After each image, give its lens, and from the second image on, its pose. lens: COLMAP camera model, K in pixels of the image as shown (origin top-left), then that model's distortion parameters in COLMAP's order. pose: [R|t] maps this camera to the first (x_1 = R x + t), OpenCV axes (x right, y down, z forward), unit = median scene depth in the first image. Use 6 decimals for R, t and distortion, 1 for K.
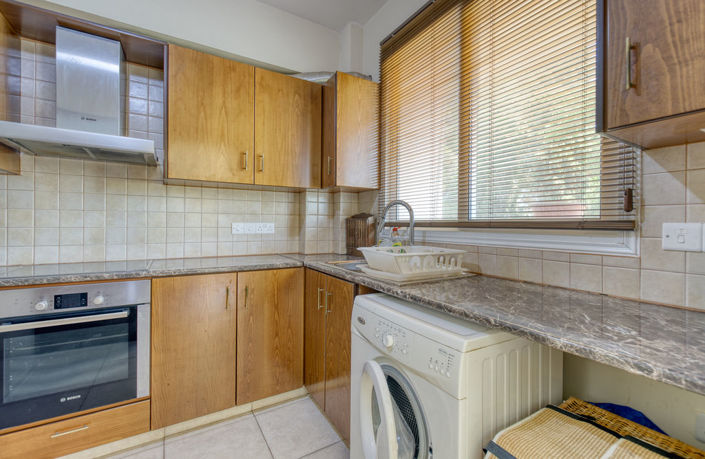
lens RADIAL K [[311.0, 0, 352.5], [0, 311.0, 229.5], [0, 0, 1]] dist [-0.002000, -0.000897]
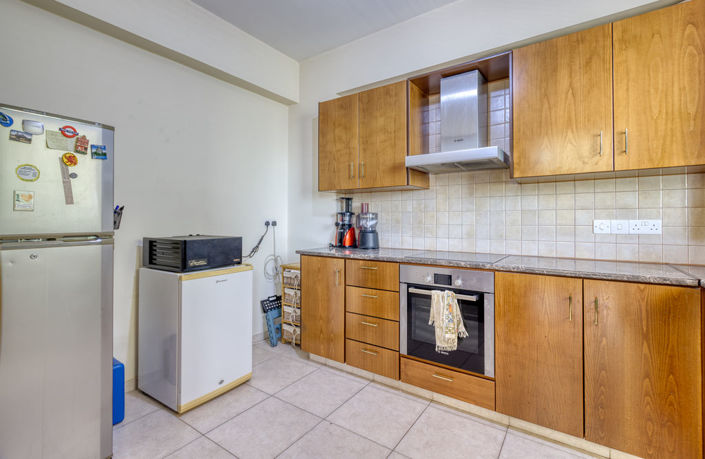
lens RADIAL K [[308.6, 0, 354.3], [0, 308.6, 221.9], [0, 0, 1]] dist [0.001090, 0.000138]
pose [[0.409408, -0.005519, -0.912335, 0.133366], [-0.011027, 0.999879, -0.010996, -0.000021], [0.912285, 0.014562, 0.409297, 0.087341]]
